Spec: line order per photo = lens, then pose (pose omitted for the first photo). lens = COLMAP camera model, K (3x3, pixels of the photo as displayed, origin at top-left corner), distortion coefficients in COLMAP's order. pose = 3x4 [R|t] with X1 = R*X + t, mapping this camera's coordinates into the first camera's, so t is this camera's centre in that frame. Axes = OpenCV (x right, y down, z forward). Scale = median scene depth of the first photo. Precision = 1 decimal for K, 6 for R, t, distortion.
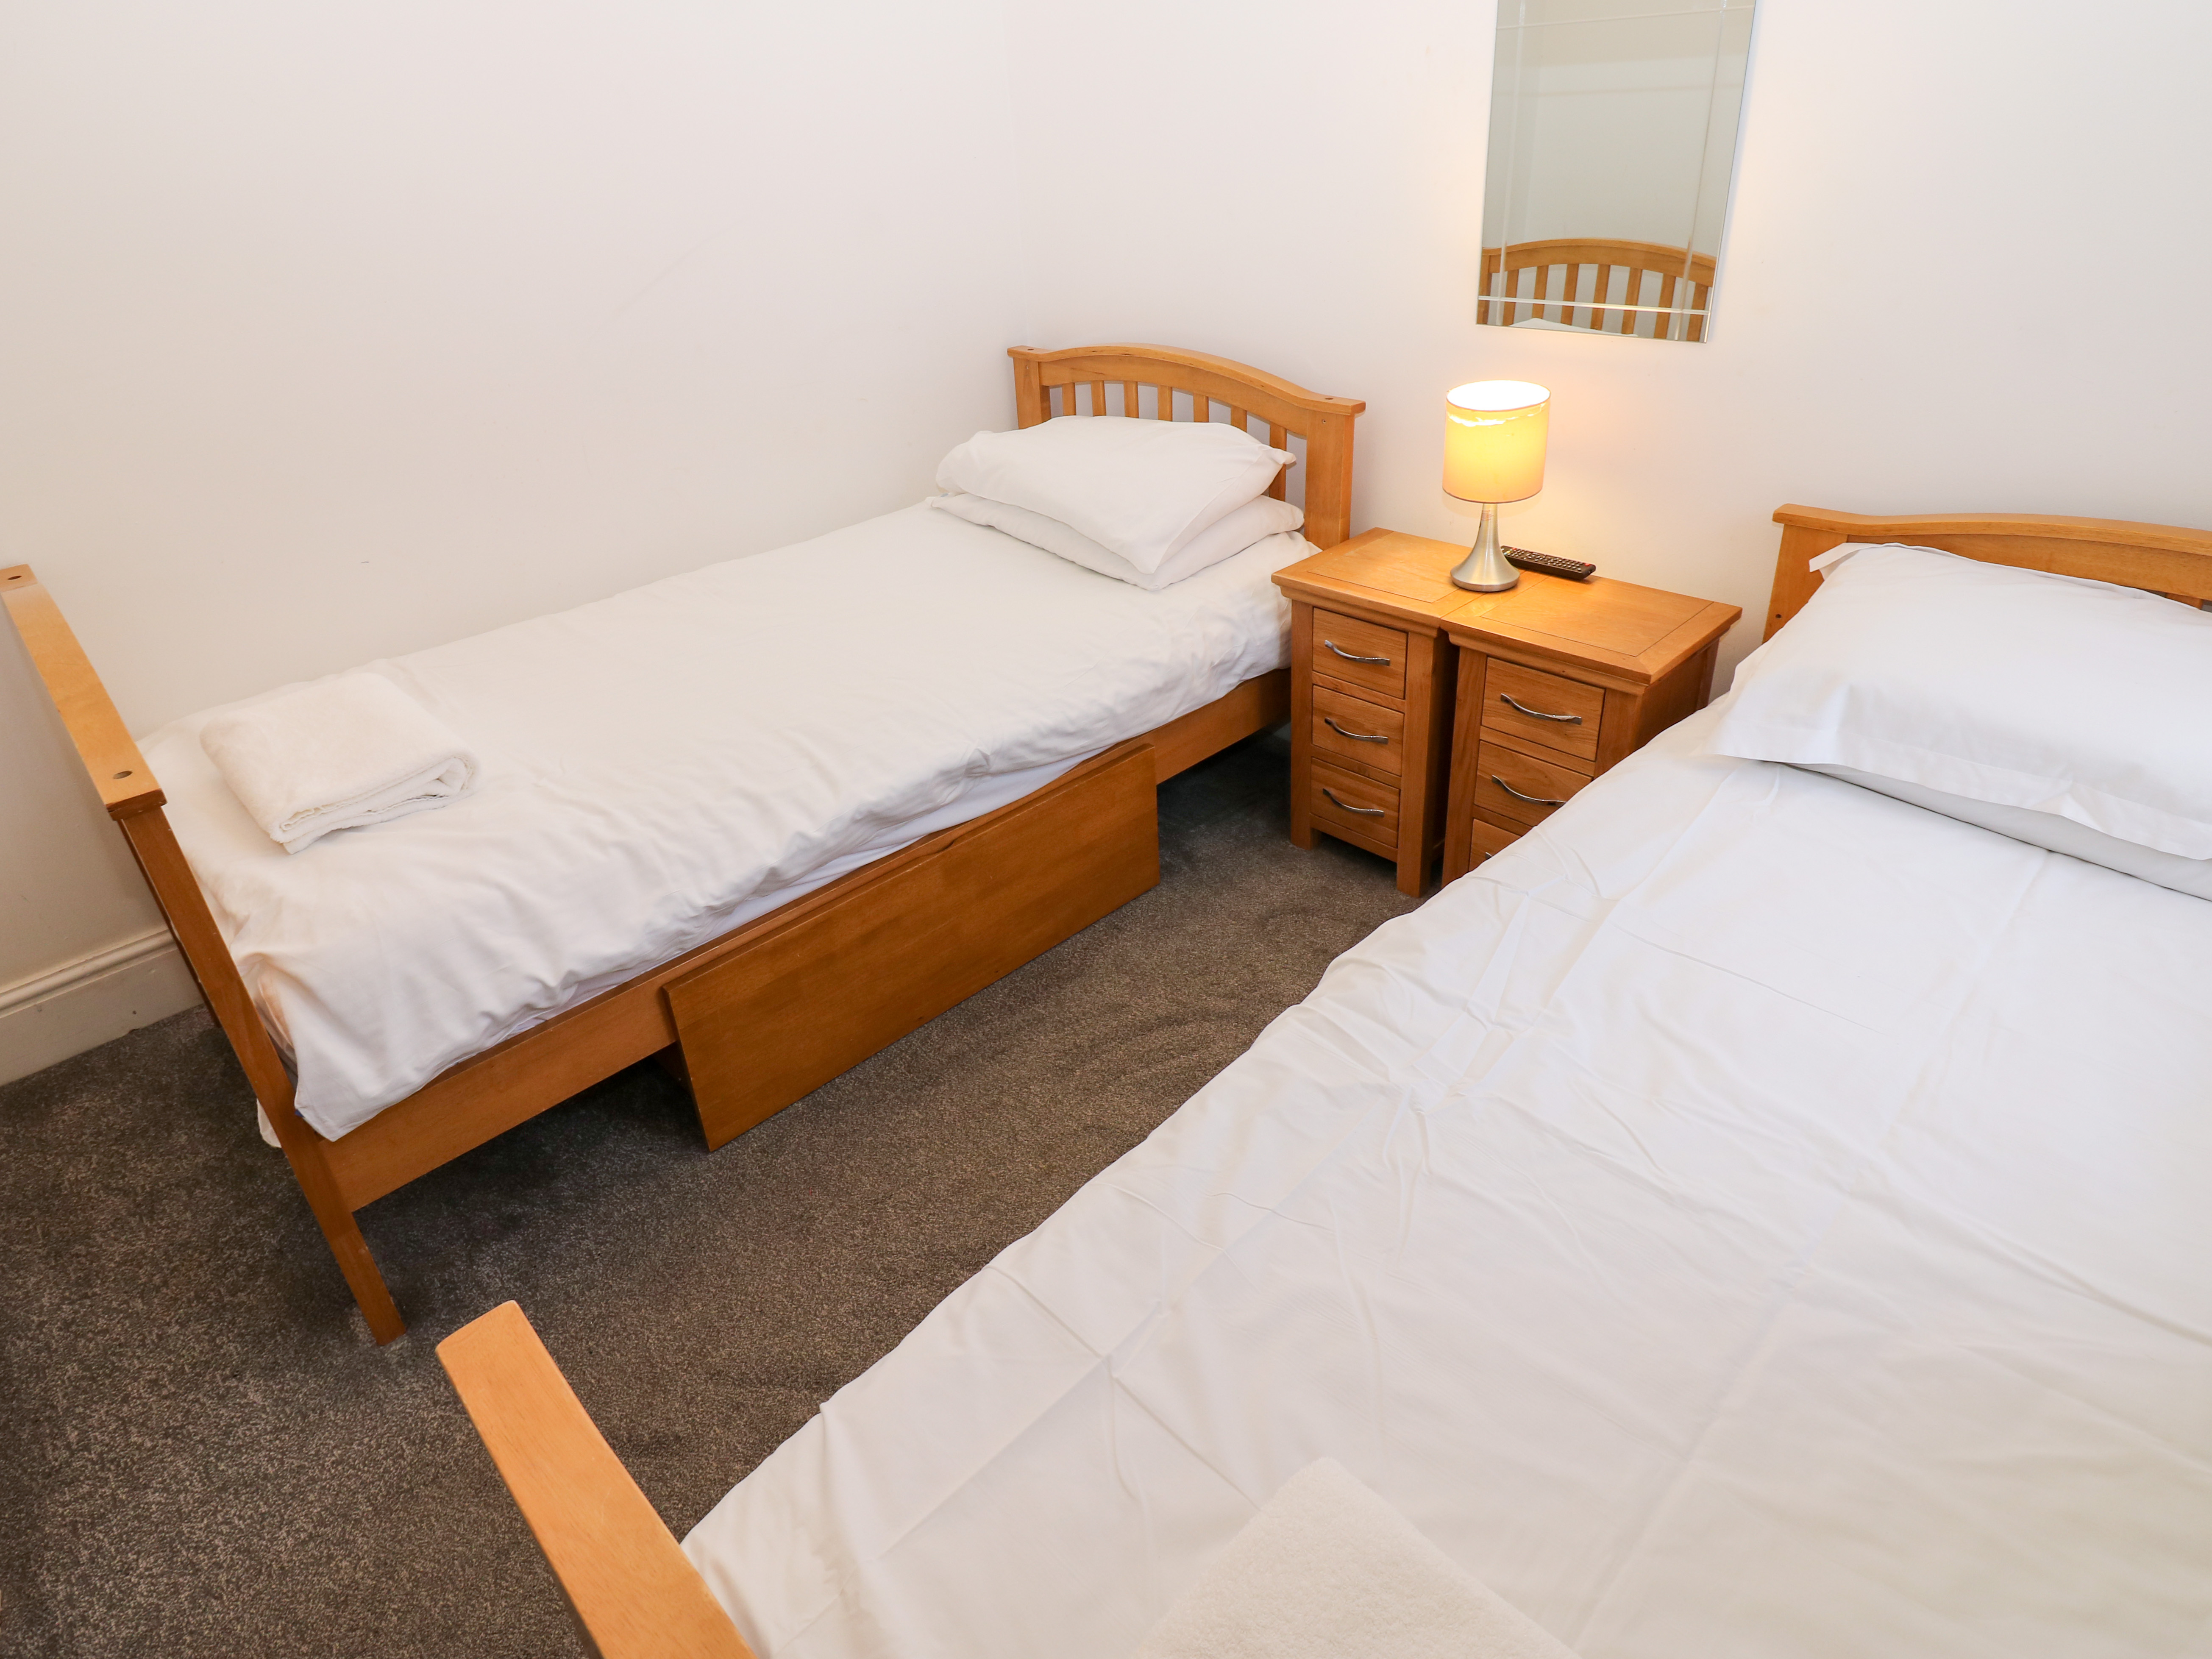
lens RADIAL K [[1330.0, 0, 1106.0], [0, 1330.0, 829.5], [0, 0, 1]] dist [-0.005534, -0.004534]
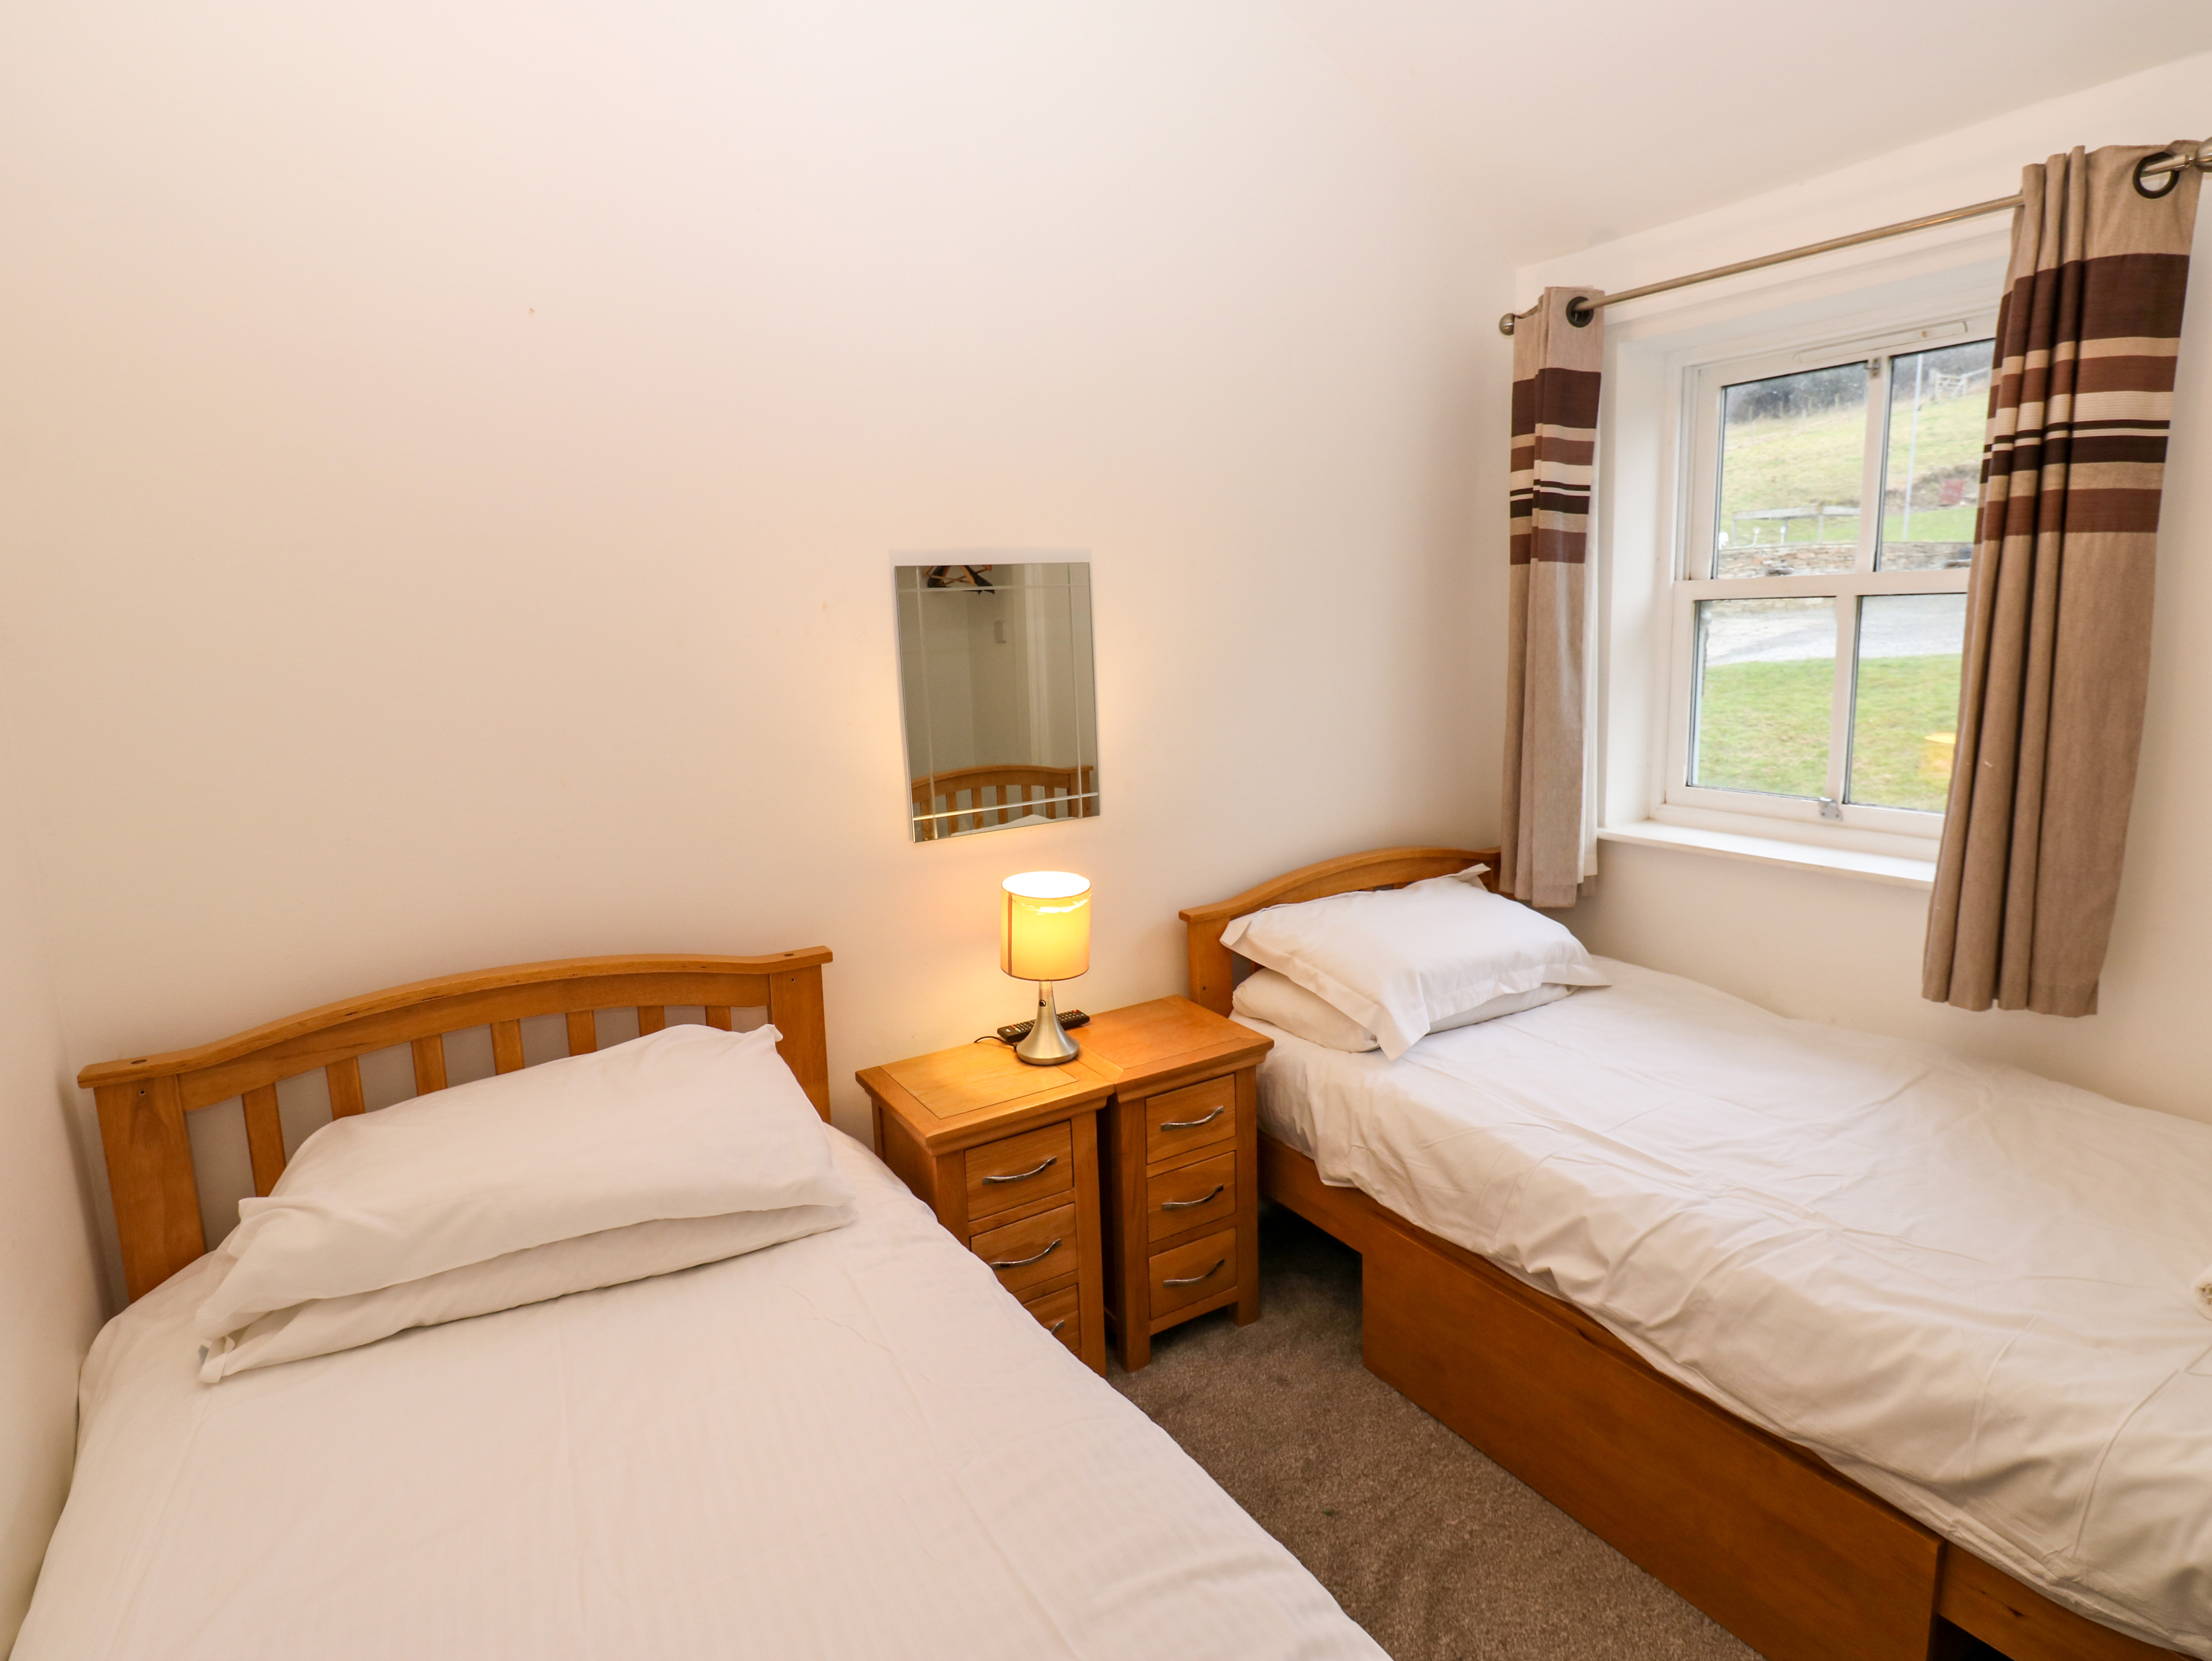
lens RADIAL K [[1330.1, 0, 1106.0], [0, 1330.1, 830.5], [0, 0, 1]] dist [-0.005534, -0.004534]
pose [[0.137500, -0.121214, 0.983057, -0.720430], [0.501408, 0.864443, 0.036457, -0.358156], [-0.854215, 0.487899, 0.179639, 0.696801]]
